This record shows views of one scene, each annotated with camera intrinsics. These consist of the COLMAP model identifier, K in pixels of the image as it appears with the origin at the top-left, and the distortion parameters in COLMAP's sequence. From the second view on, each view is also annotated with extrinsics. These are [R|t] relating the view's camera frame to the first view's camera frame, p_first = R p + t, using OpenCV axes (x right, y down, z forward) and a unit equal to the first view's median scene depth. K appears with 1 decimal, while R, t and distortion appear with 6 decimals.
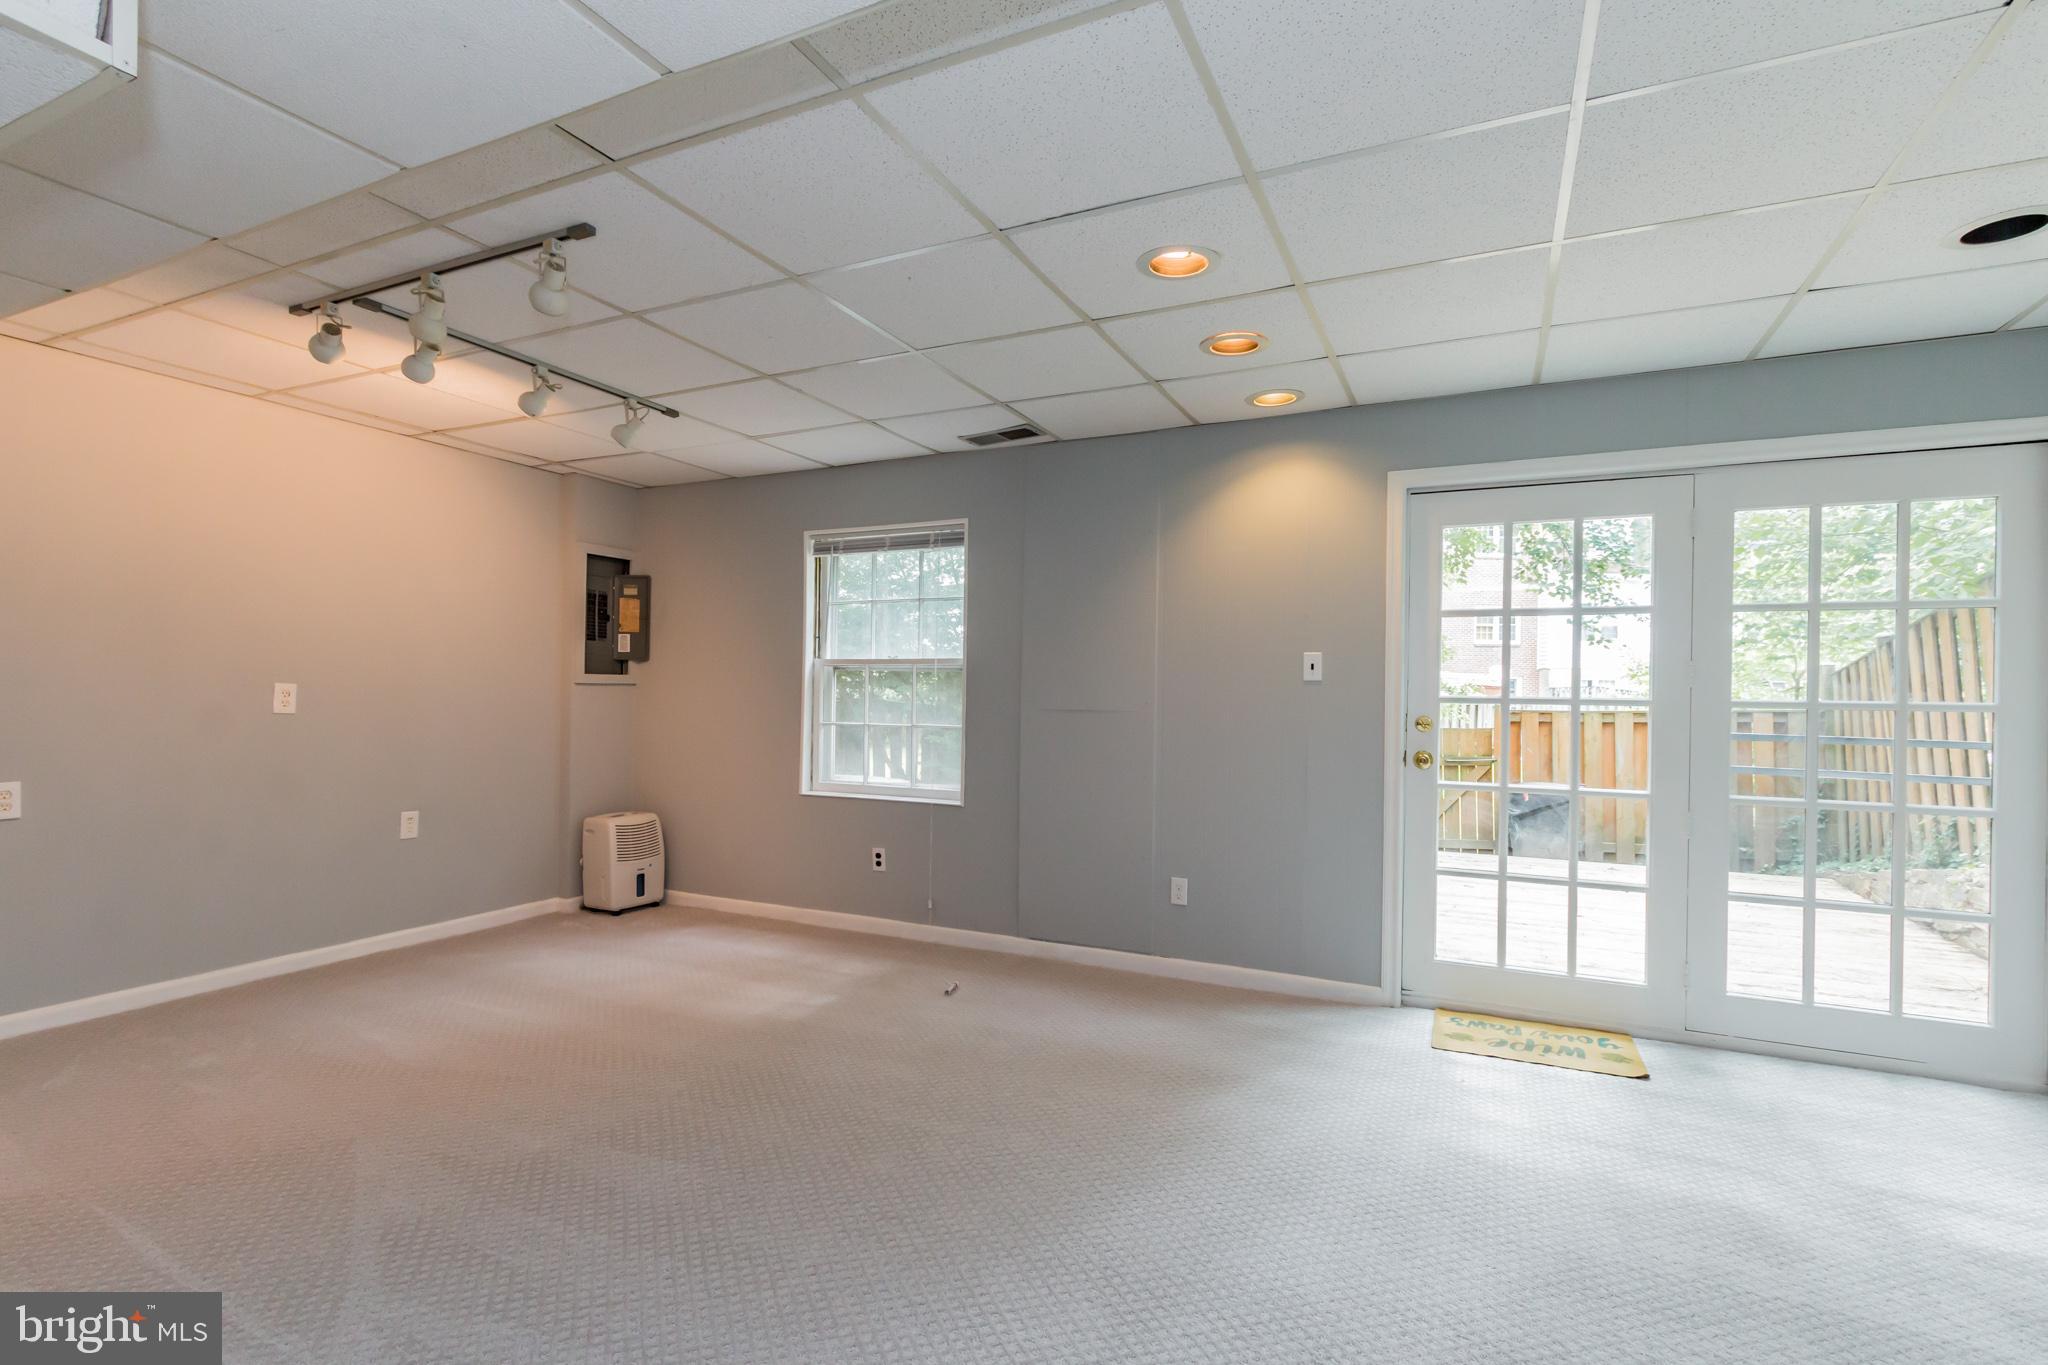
lens RADIAL K [[939.9, 0, 1024.6], [0, 939.9, 689.4], [0, 0, 1]] dist [-0.012374, -0.000534]
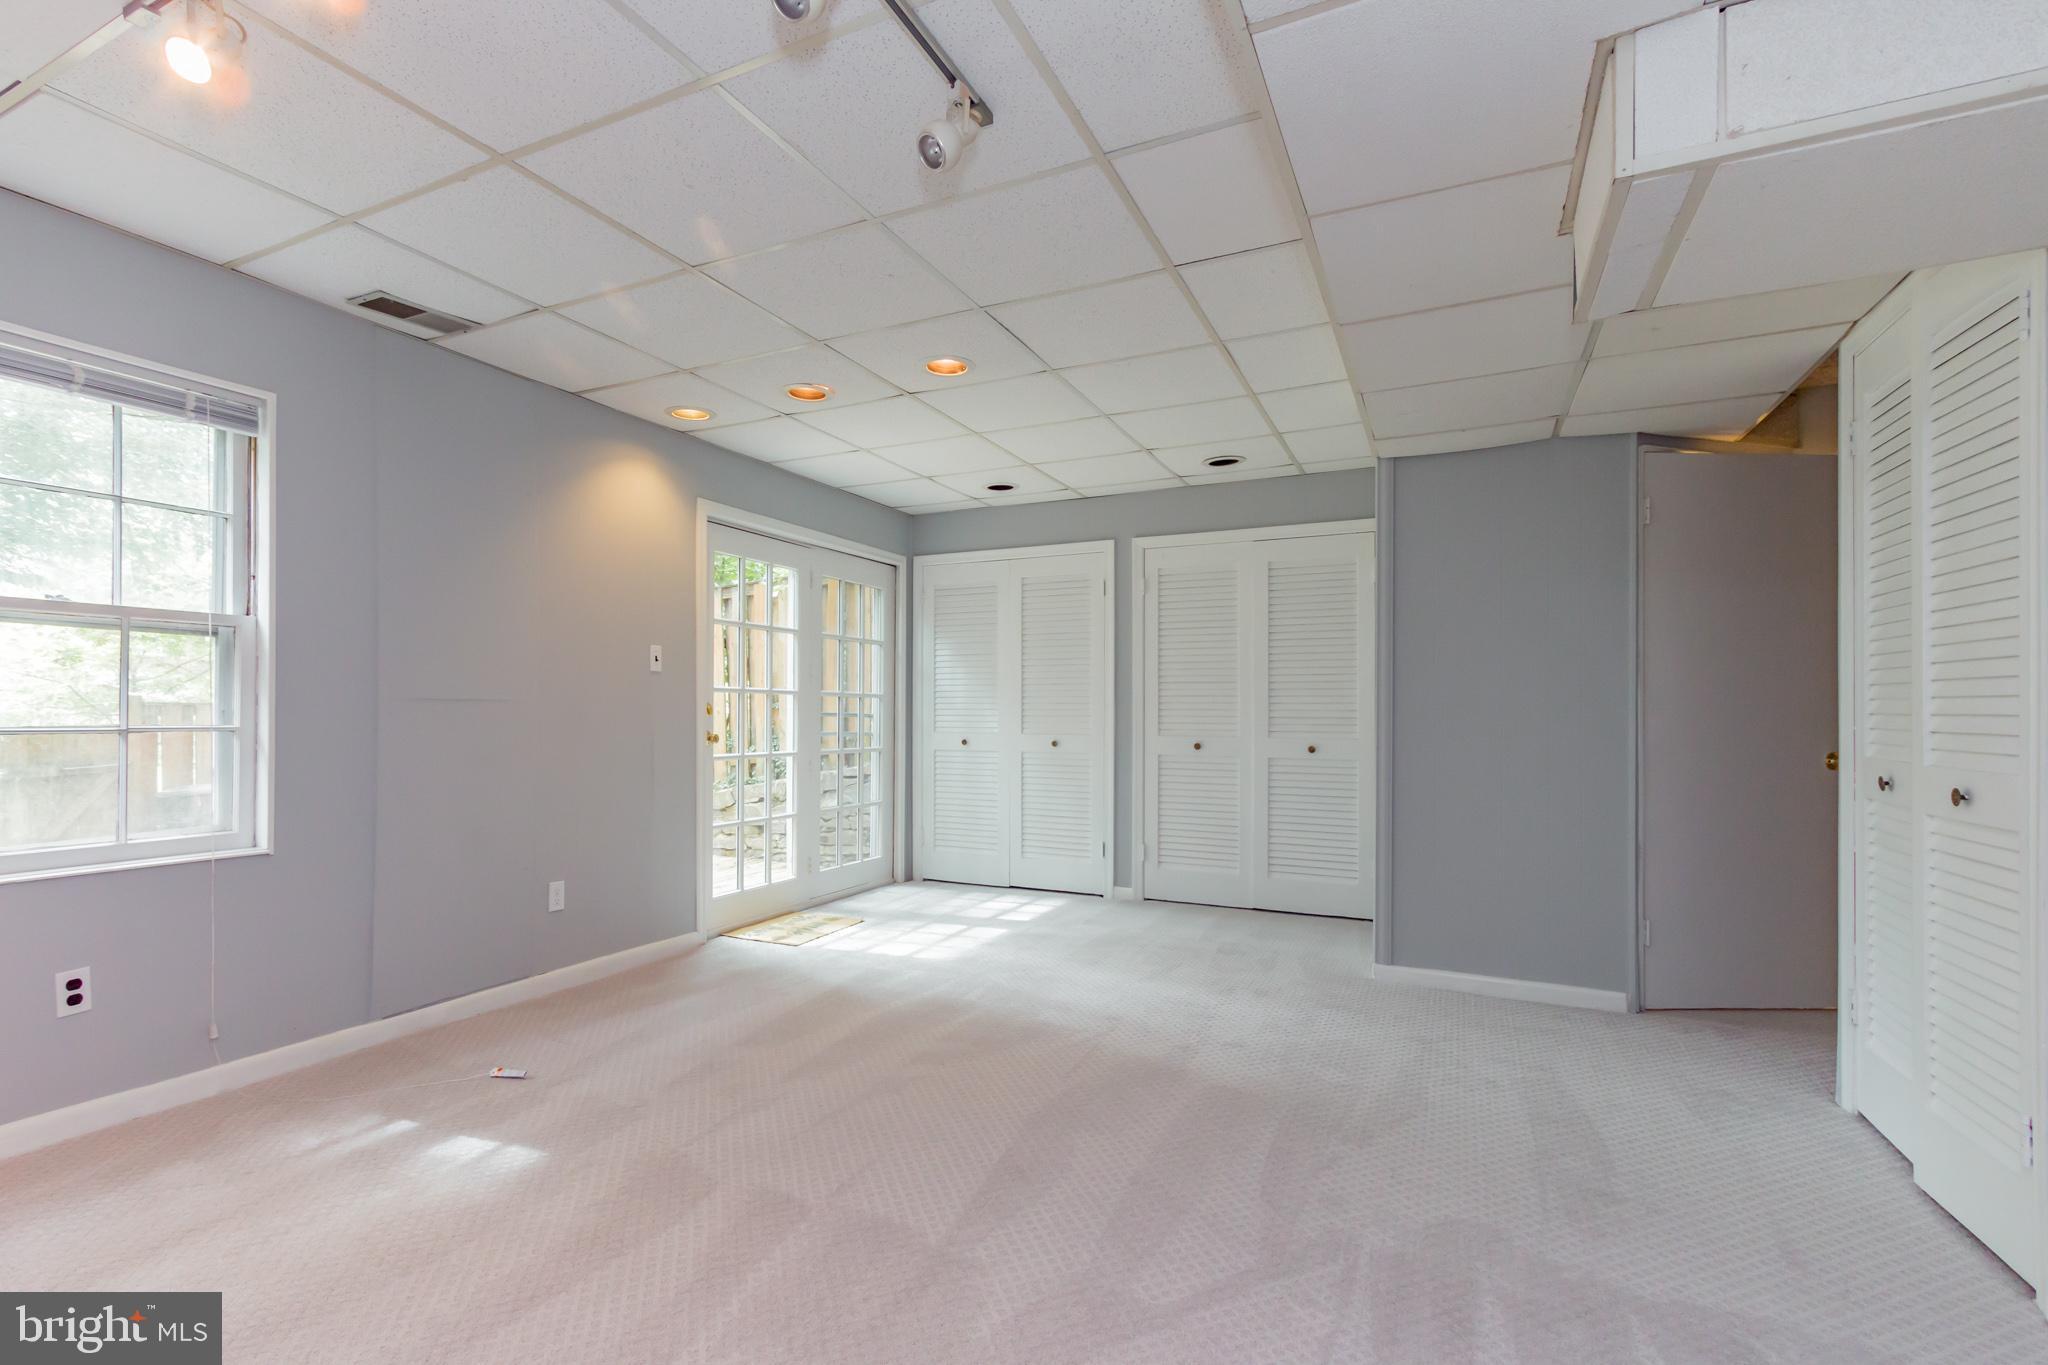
lens RADIAL K [[939.9, 0, 1019.4], [0, 939.9, 699.2], [0, 0, 1]] dist [-0.012374, -0.000534]
pose [[-0.001441, -0.001139, 0.999998, -0.786530], [-0.014542, 0.999894, 0.001118, 0.015850], [-0.999893, -0.014540, -0.001458, 0.579112]]
